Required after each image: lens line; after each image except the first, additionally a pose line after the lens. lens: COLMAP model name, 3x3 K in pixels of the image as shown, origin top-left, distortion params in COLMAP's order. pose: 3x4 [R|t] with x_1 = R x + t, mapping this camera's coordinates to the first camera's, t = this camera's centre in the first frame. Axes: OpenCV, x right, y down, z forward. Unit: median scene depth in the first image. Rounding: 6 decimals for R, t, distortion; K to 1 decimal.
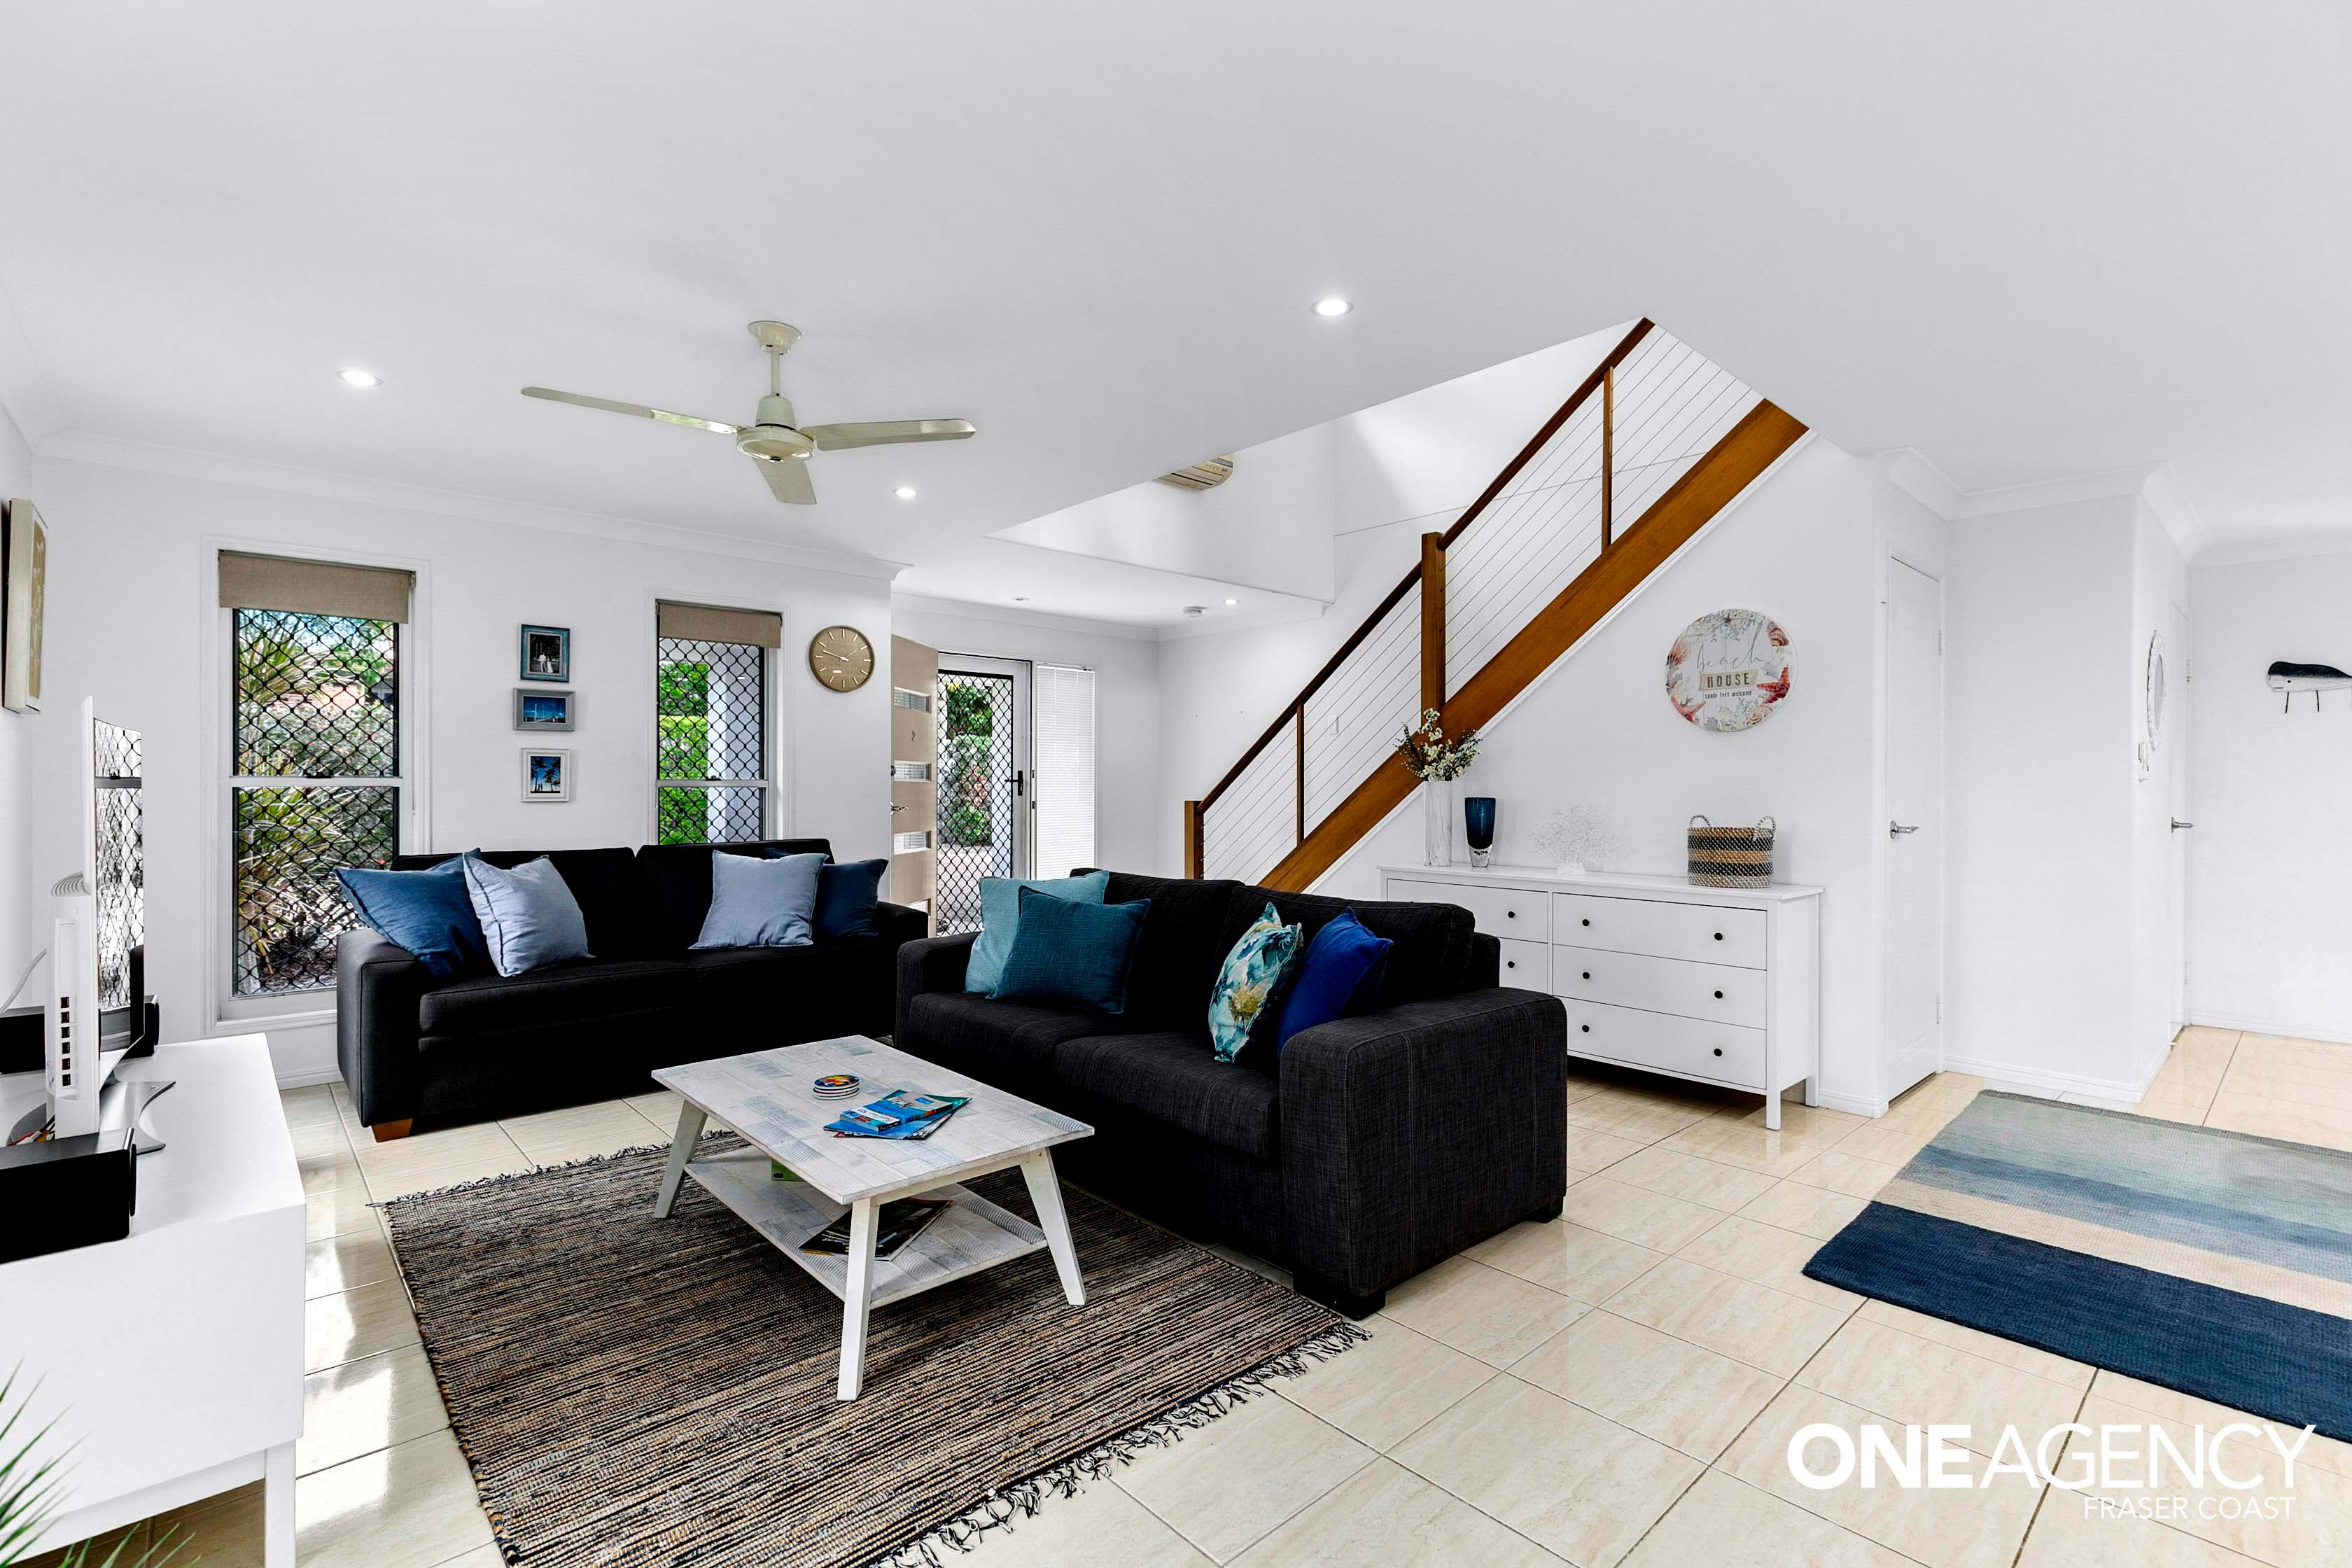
lens RADIAL K [[1056.3, 0, 1174.9], [0, 1056.3, 784.1], [0, 0, 1]] dist [0.004974, -0.000545]
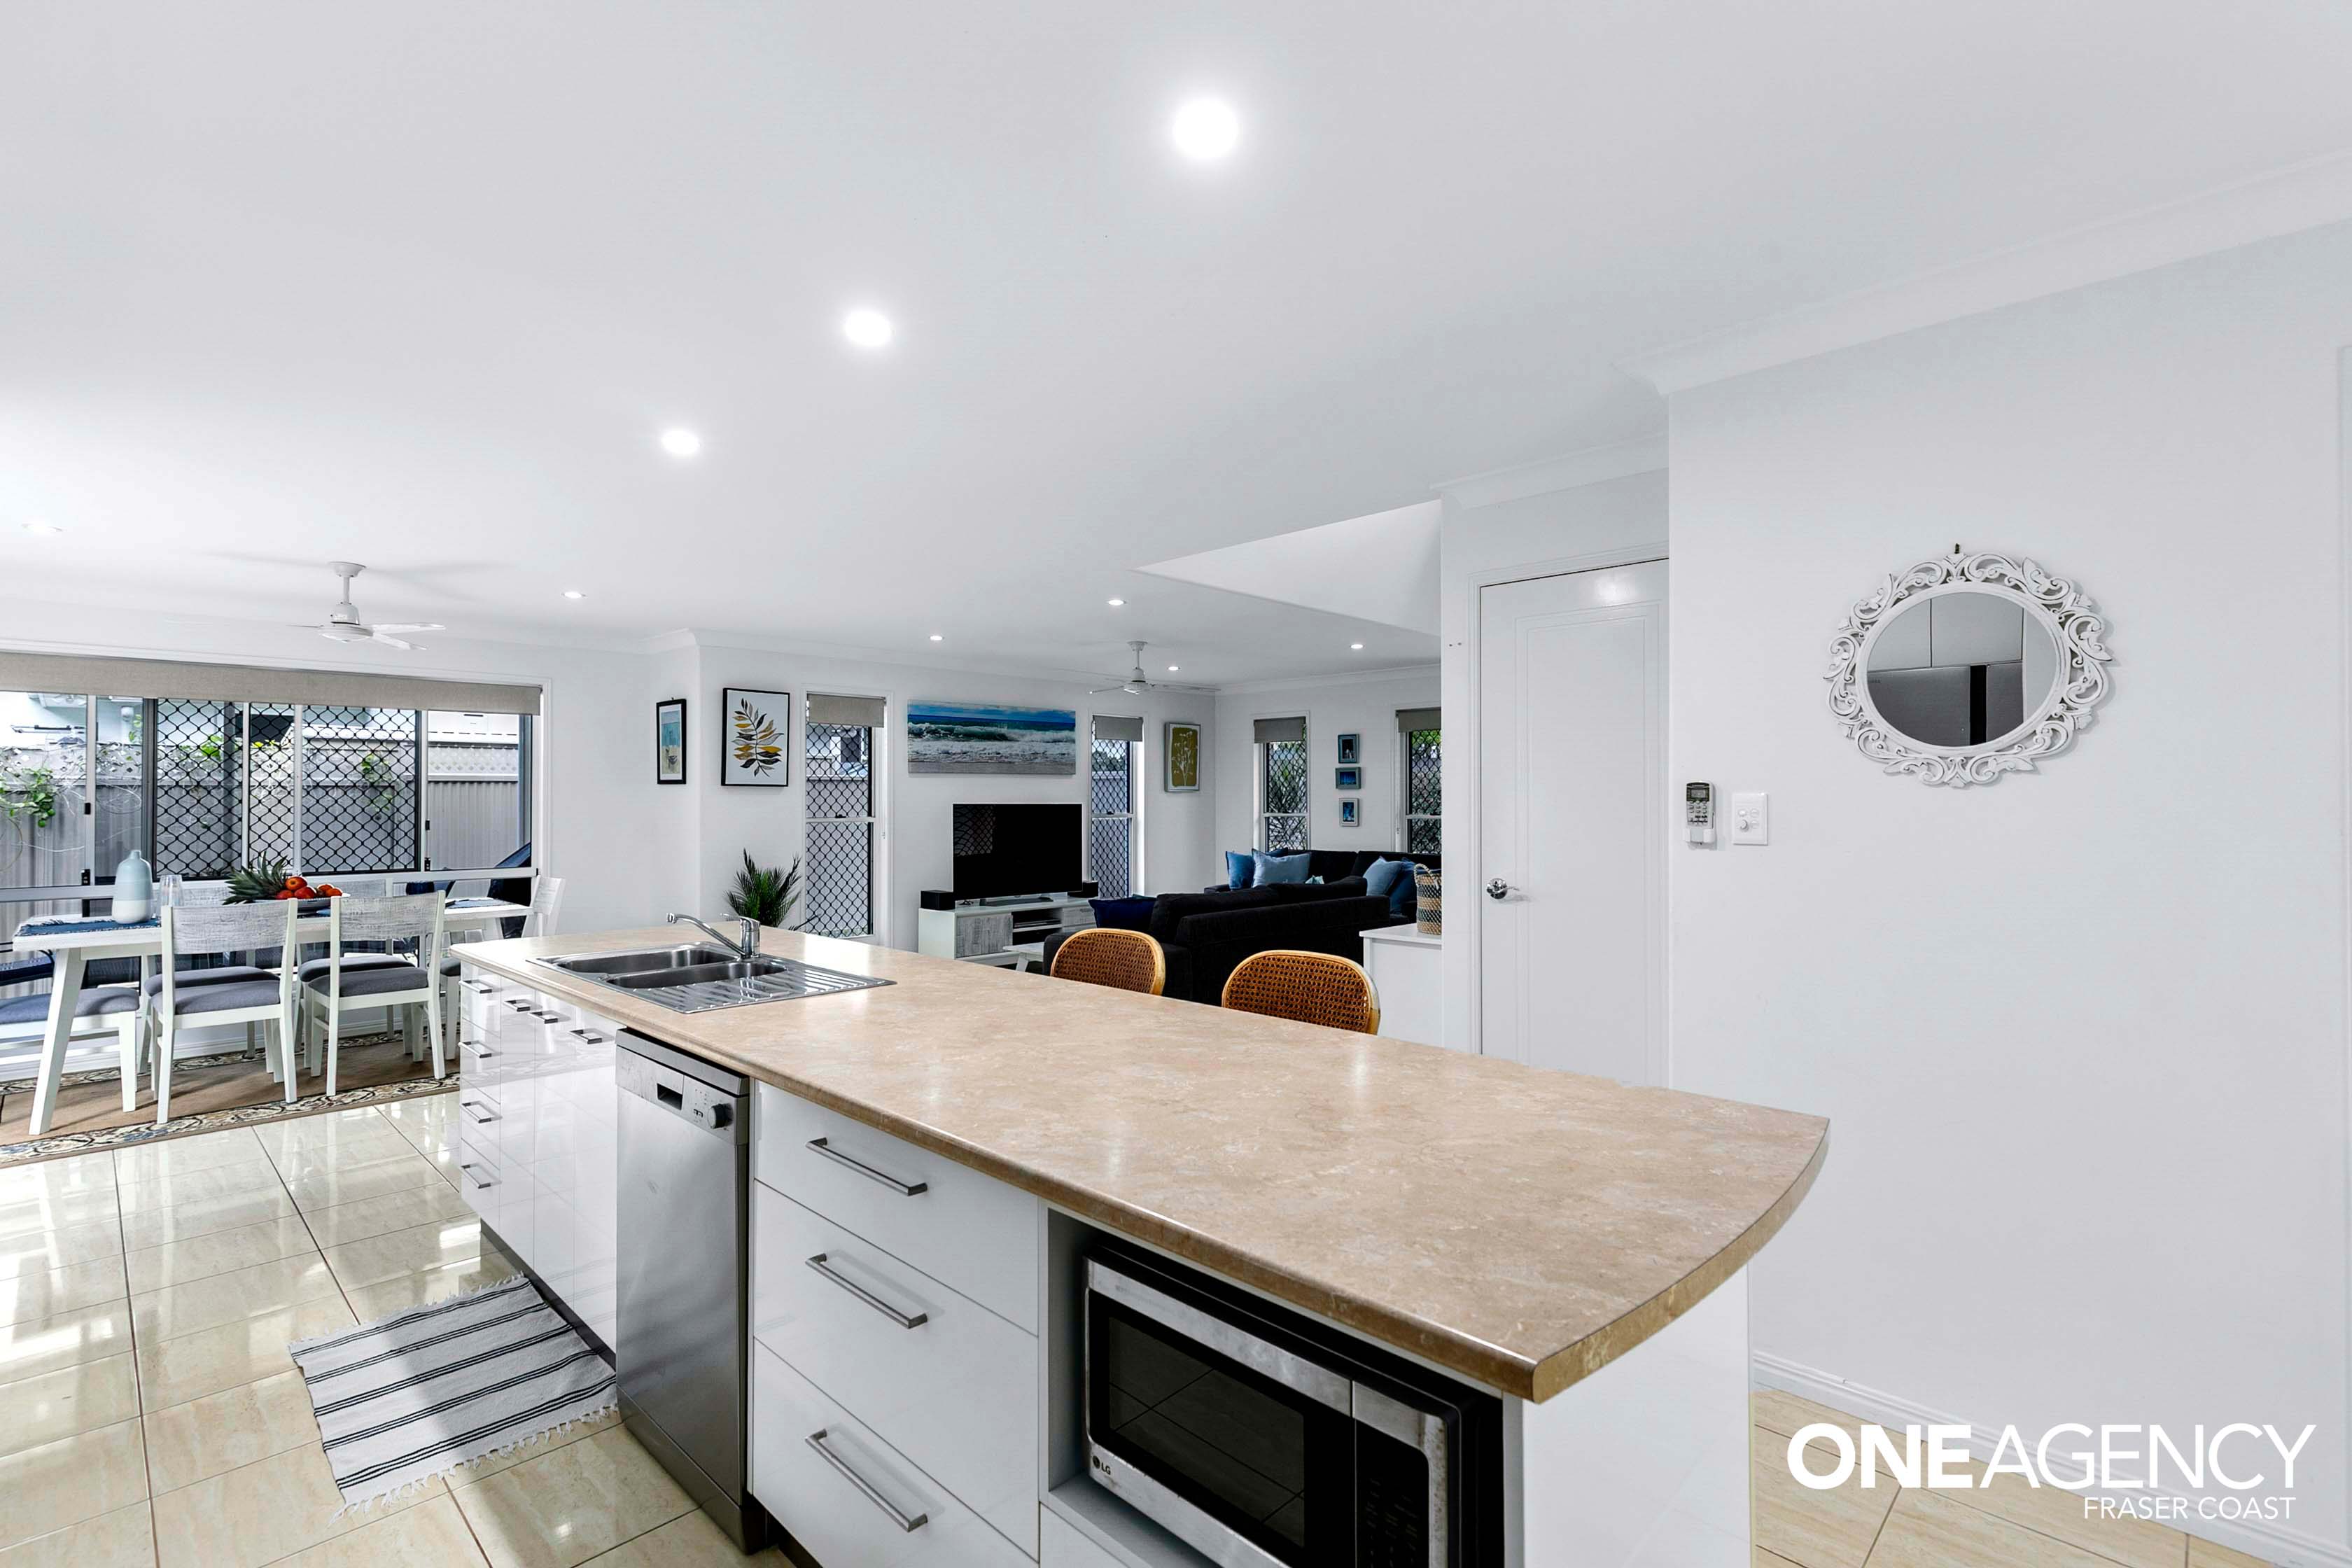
lens RADIAL K [[1056.3, 0, 1166.7], [0, 1056.3, 795.2], [0, 0, 1]] dist [0.004974, -0.000545]
pose [[0.061423, -0.007628, -0.998083, 1.397459], [0.005027, 0.999960, -0.007333, -0.028513], [0.998099, -0.004567, 0.061459, 0.593953]]
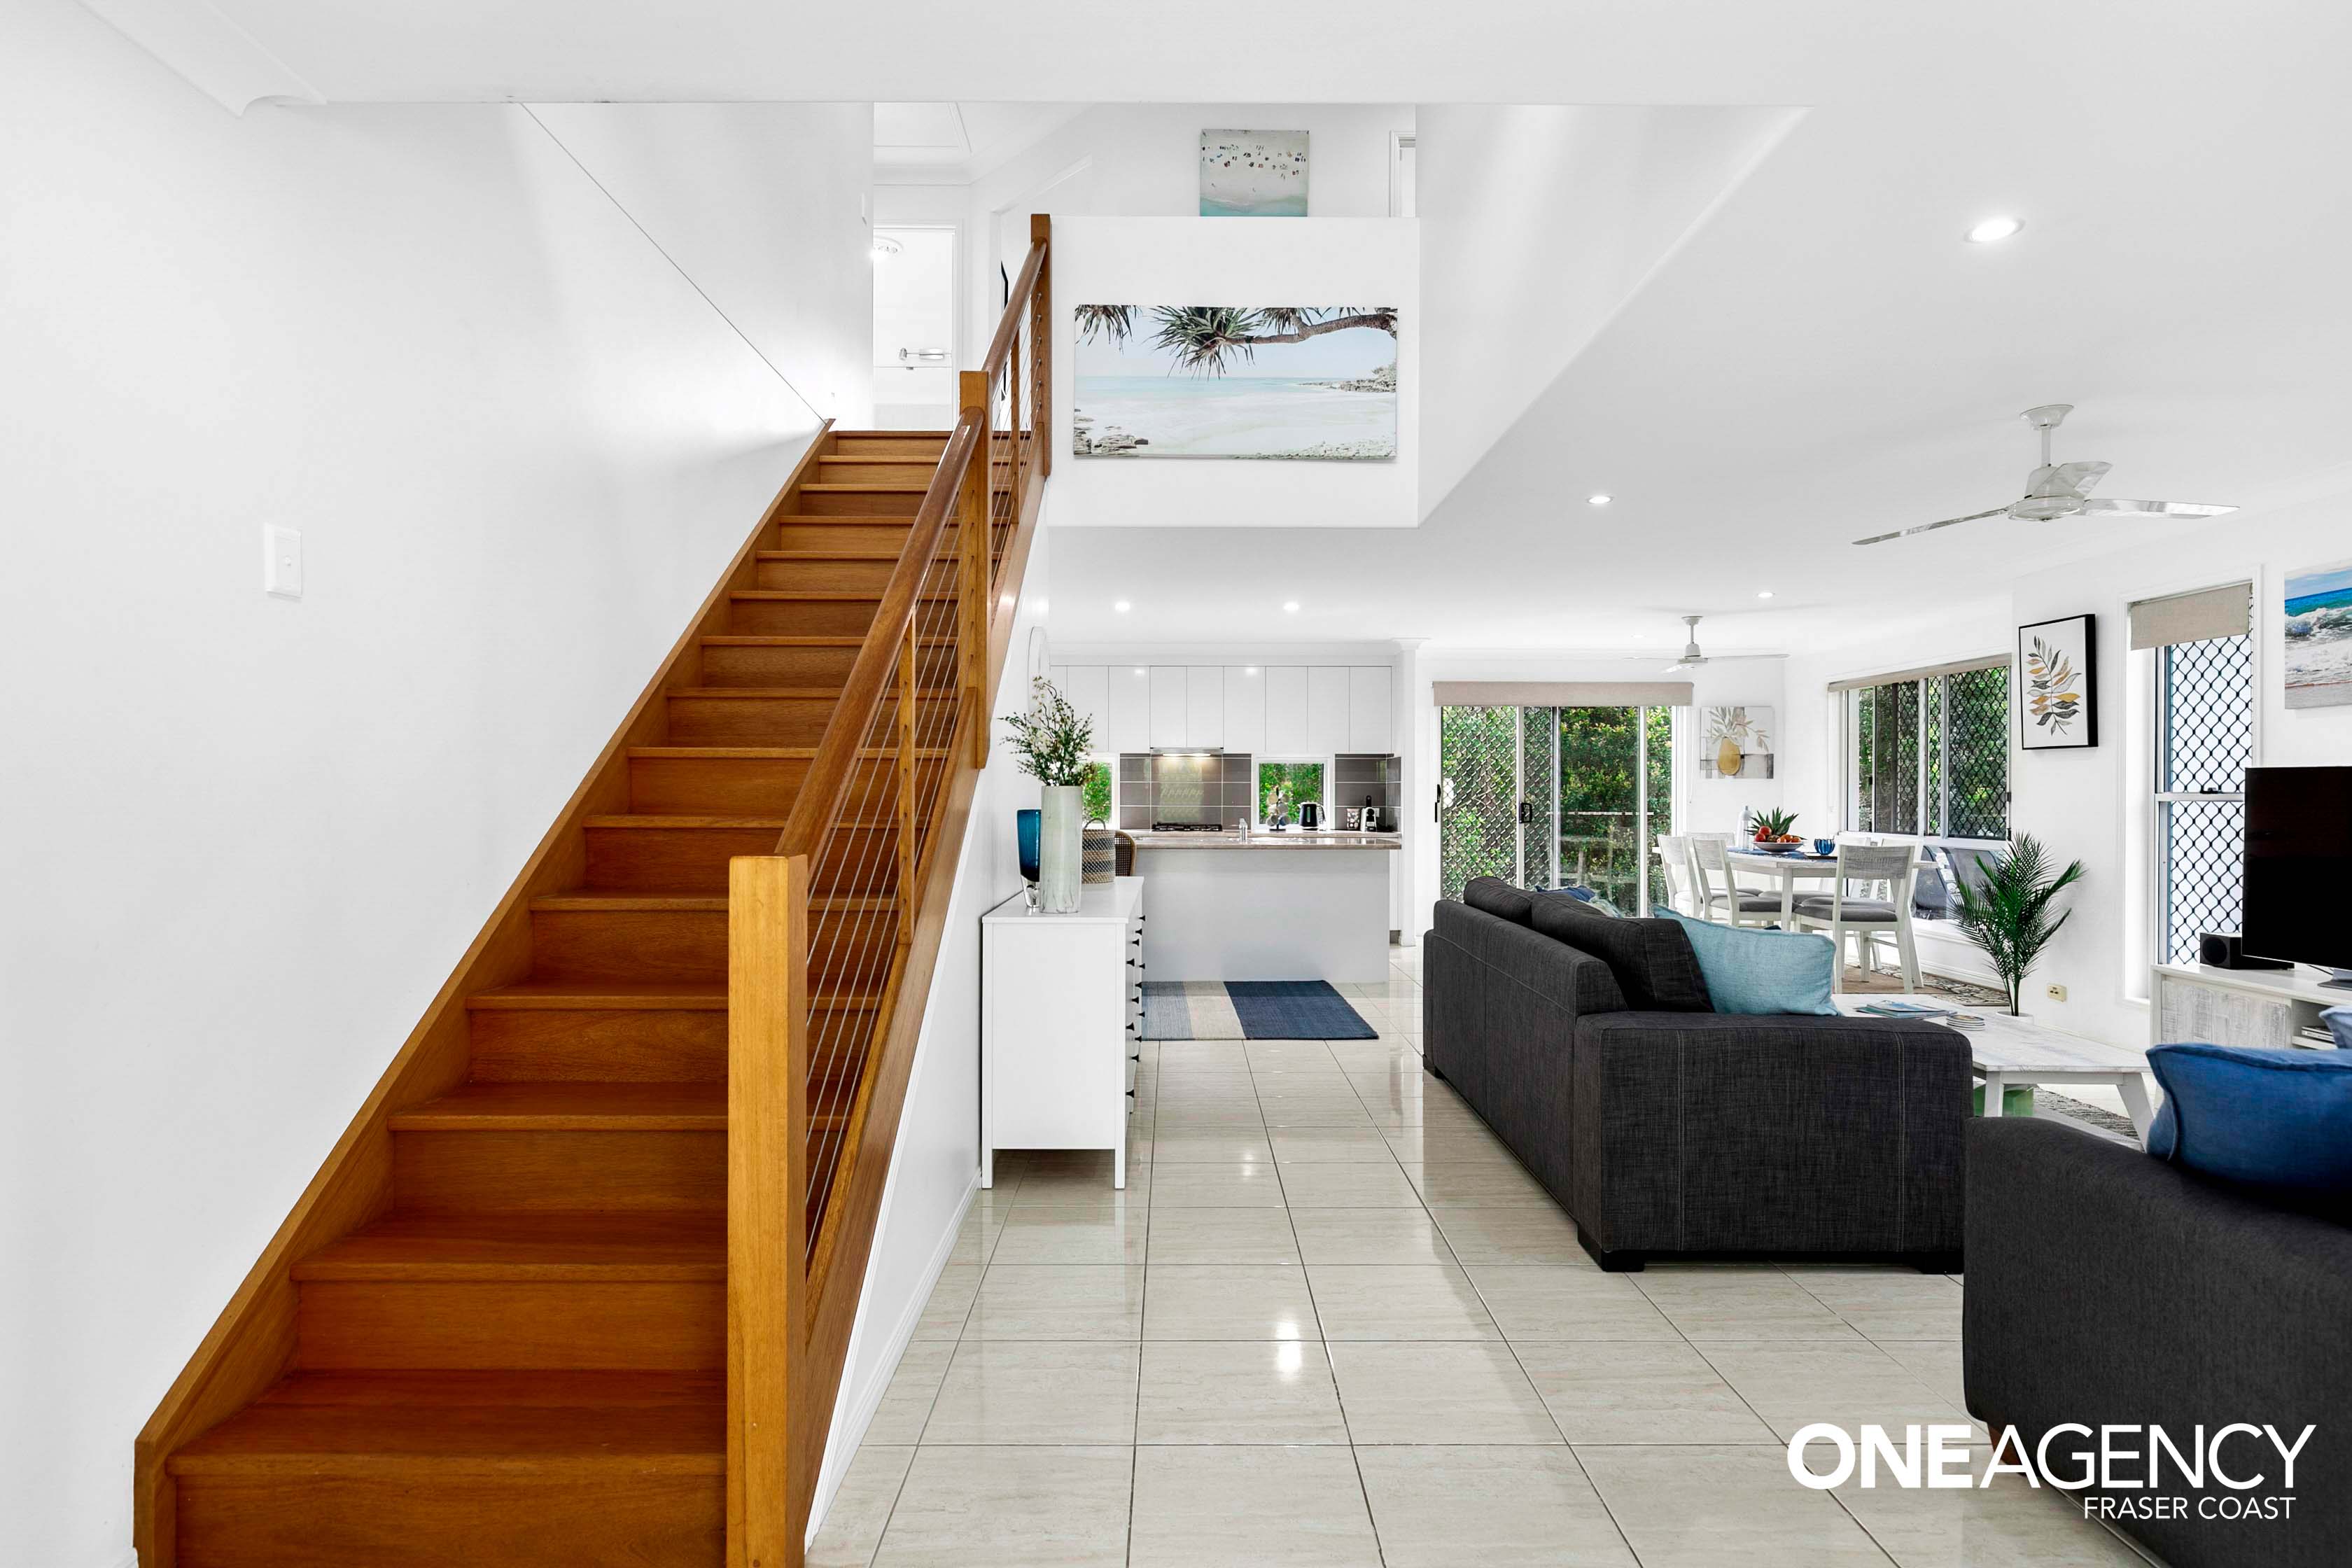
lens RADIAL K [[1160.1, 0, 1188.2], [0, 1160.1, 782.5], [0, 0, 1]] dist [0.003512, 0.002362]
pose [[-0.749016, -0.002570, 0.662547, -0.339185], [-0.009905, 0.999924, -0.007320, 0.000055], [-0.662478, -0.012046, -0.748985, 1.685333]]
